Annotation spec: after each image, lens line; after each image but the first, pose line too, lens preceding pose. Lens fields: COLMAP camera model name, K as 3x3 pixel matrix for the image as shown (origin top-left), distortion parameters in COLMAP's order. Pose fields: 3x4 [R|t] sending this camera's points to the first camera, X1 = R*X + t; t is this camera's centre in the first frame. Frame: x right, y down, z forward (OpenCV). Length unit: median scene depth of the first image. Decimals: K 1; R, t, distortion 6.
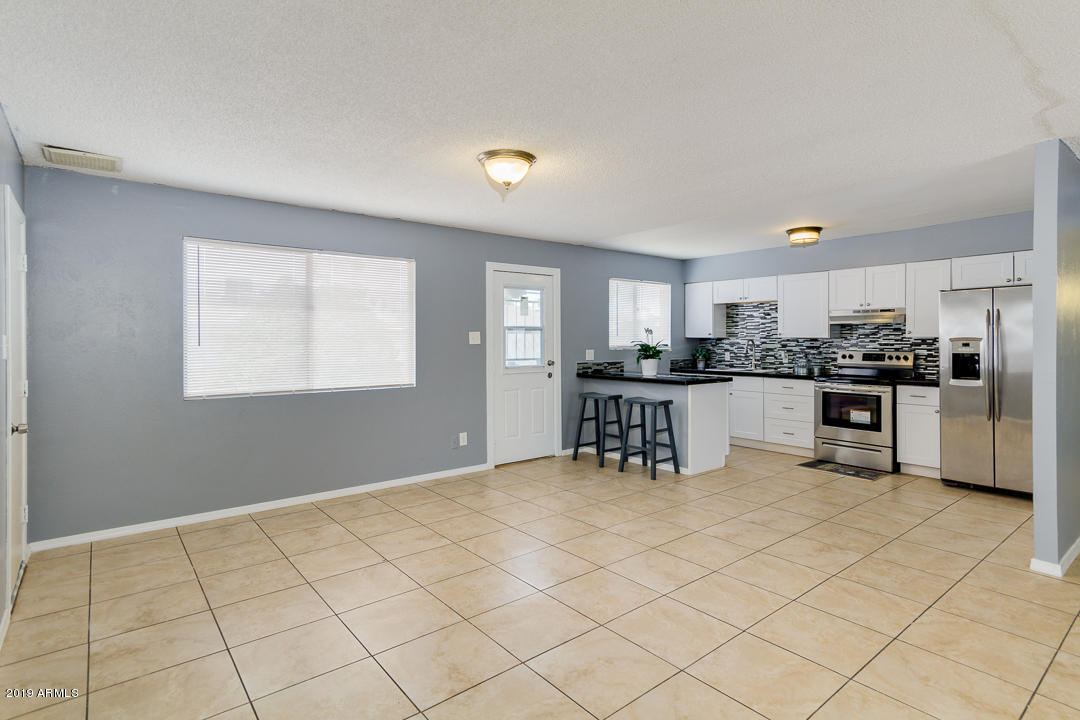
lens RADIAL K [[545.7, 0, 557.3], [0, 545.7, 345.3], [0, 0, 1]] dist [0.006706, -0.000557]
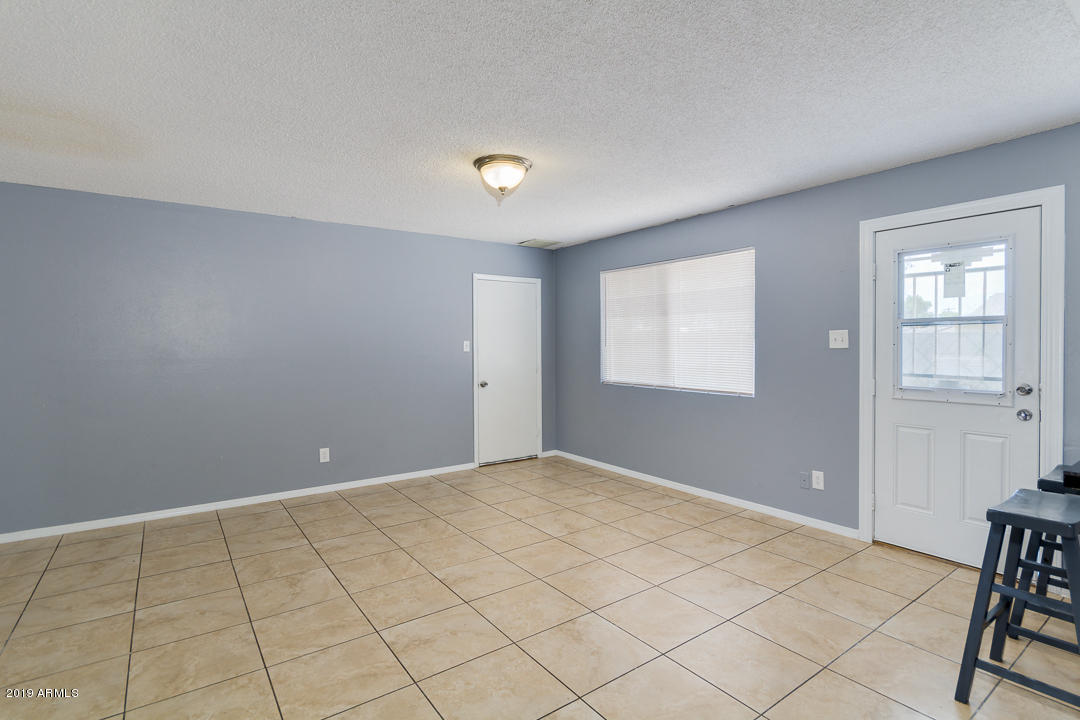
lens RADIAL K [[537.4, 0, 572.2], [0, 537.4, 346.0], [0, 0, 1]] dist [0.020622, -0.000542]
pose [[-0.037759, 0.010217, -0.999235, 0.491316], [-0.005152, 0.999932, 0.010419, -0.009050], [0.999274, 0.005541, -0.037704, 0.628634]]
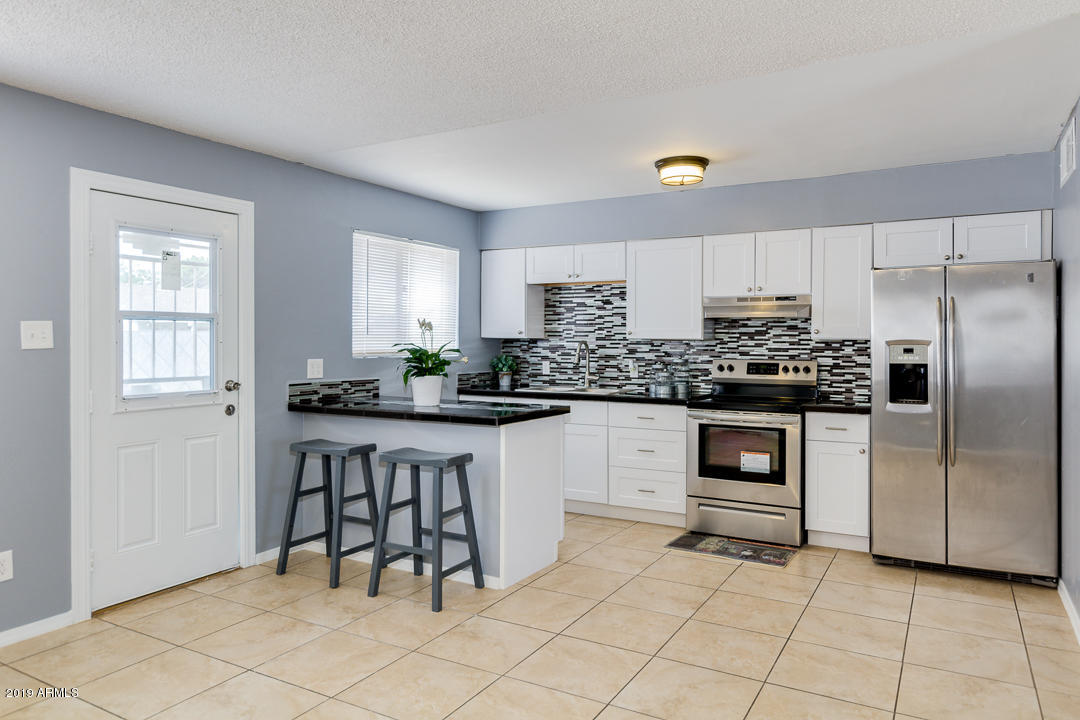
lens RADIAL K [[711.8, 0, 555.5], [0, 711.8, 342.1], [0, 0, 1]] dist [-0.009014, 0.000233]
pose [[0.934538, 0.004480, 0.355835, 0.034201], [-0.001387, 0.999959, -0.008949, -0.002569], [-0.355860, 0.007869, 0.934506, 0.281287]]
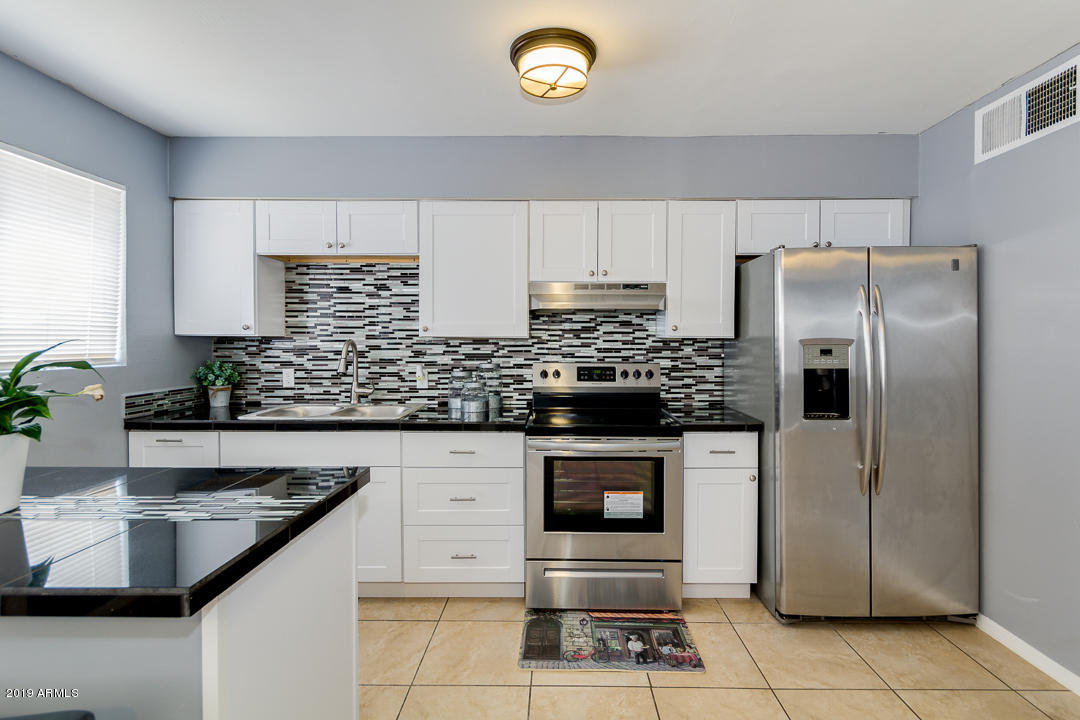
lens RADIAL K [[517.4, 0, 552.7], [0, 517.4, 347.5], [0, 0, 1]] dist [0.000191, 0.000568]
pose [[0.650022, -0.009104, 0.759861, 0.163617], [0.005345, 0.999958, 0.007409, -0.008376], [-0.759897, -0.000755, 0.650043, 0.704853]]
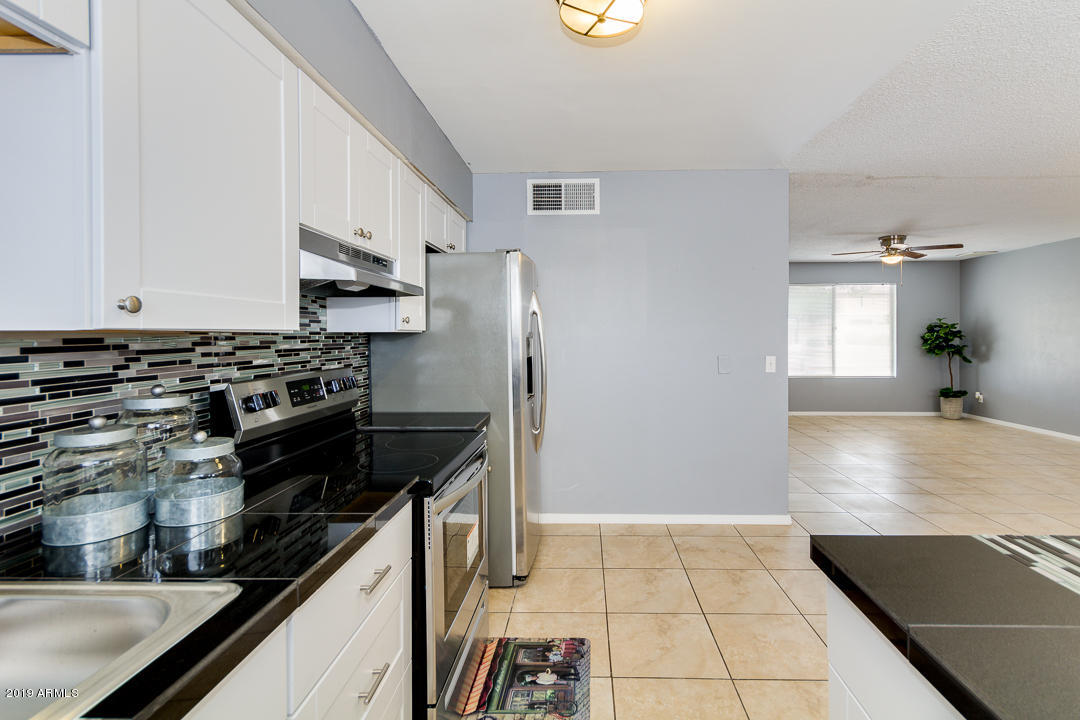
lens RADIAL K [[513.8, 0, 577.1], [0, 513.8, 339.4], [0, 0, 1]] dist [0.000174, 0.000045]
pose [[-0.753295, -0.004152, 0.657669, 0.253295], [0.012355, 0.999714, 0.020463, -0.014097], [-0.657566, 0.023540, -0.753029, 1.132516]]
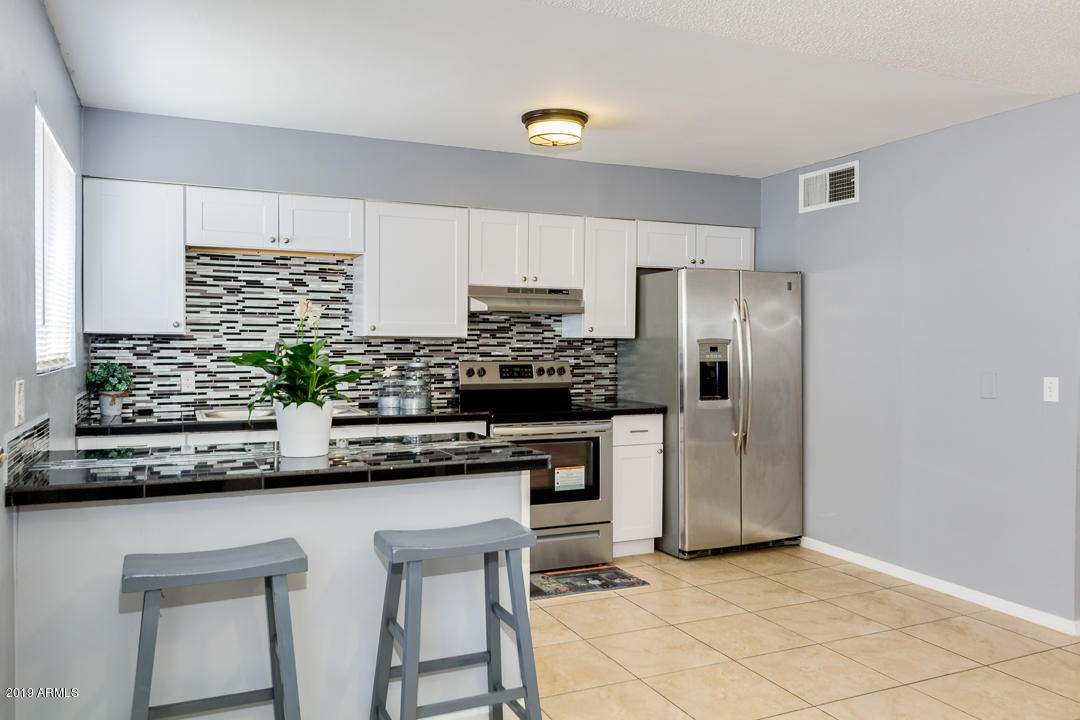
lens RADIAL K [[805.6, 0, 540.0], [0, 805.6, 360.0], [0, 0, 1]] dist [-0.009031, -0.002290]
pose [[0.269558, -0.019436, 0.962788, -0.230147], [0.005517, 0.999811, 0.018639, -0.005965], [-0.962968, 0.000288, 0.269615, 0.752608]]
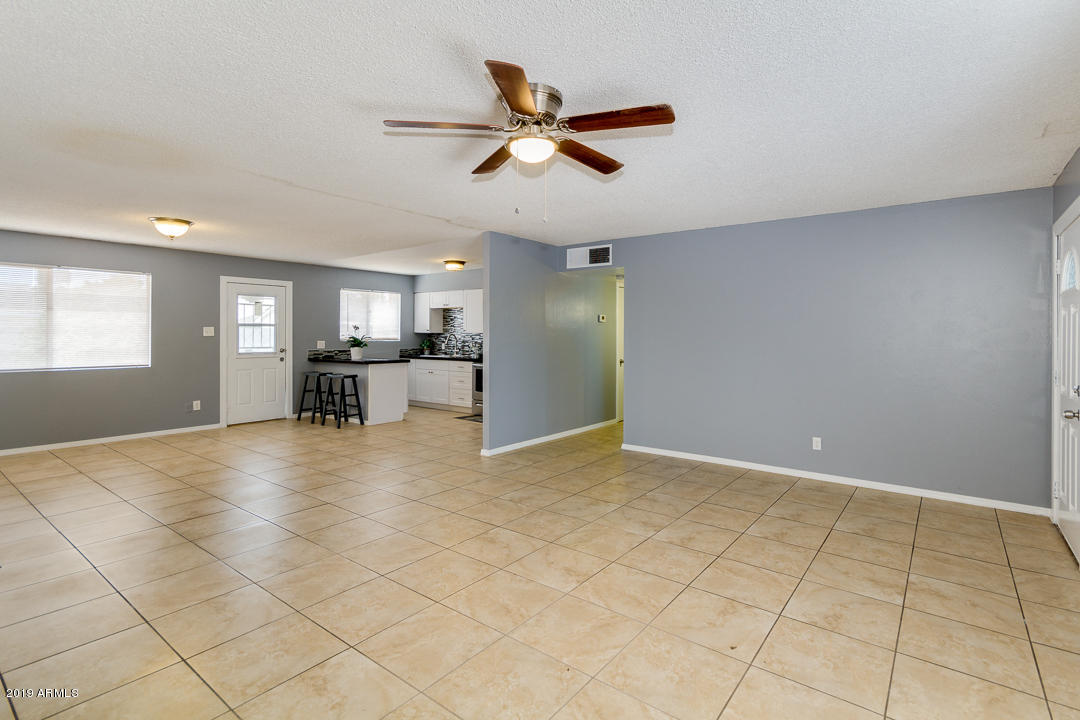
lens RADIAL K [[509.5, 0, 539.5], [0, 509.5, 331.8], [0, 0, 1]] dist [0.022010, -0.007573]
pose [[0.978541, 0.006221, 0.205960, 0.358348], [-0.002411, 0.999821, -0.018747, 0.008538], [-0.206039, 0.017849, 0.978381, -0.392687]]
